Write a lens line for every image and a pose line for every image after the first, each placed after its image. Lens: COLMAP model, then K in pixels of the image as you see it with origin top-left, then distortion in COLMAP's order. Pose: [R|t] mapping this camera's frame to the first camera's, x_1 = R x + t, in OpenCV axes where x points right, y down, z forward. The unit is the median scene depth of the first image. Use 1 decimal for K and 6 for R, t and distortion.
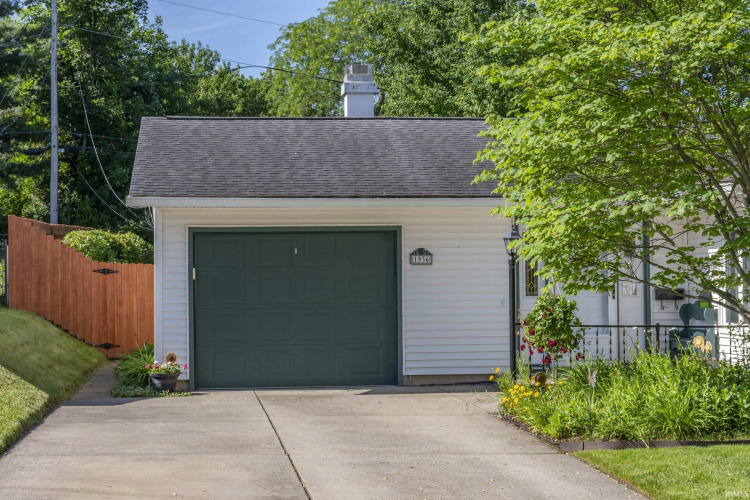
lens RADIAL K [[1294.6, 0, 375.2], [0, 1294.6, 251.6], [0, 0, 1]] dist [0.006703, 0.000000]
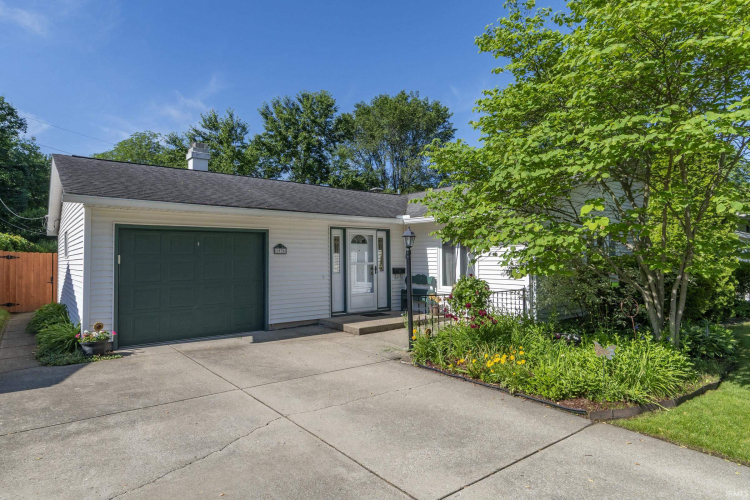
lens RADIAL K [[418.1, 0, 373.9], [0, 418.1, 244.0], [0, 0, 1]] dist [-0.006311, -0.001096]
pose [[0.854229, 0.020482, 0.519493, -0.135768], [-0.011010, 0.999712, -0.021312, 0.007315], [-0.519780, 0.012486, 0.854209, 0.494102]]
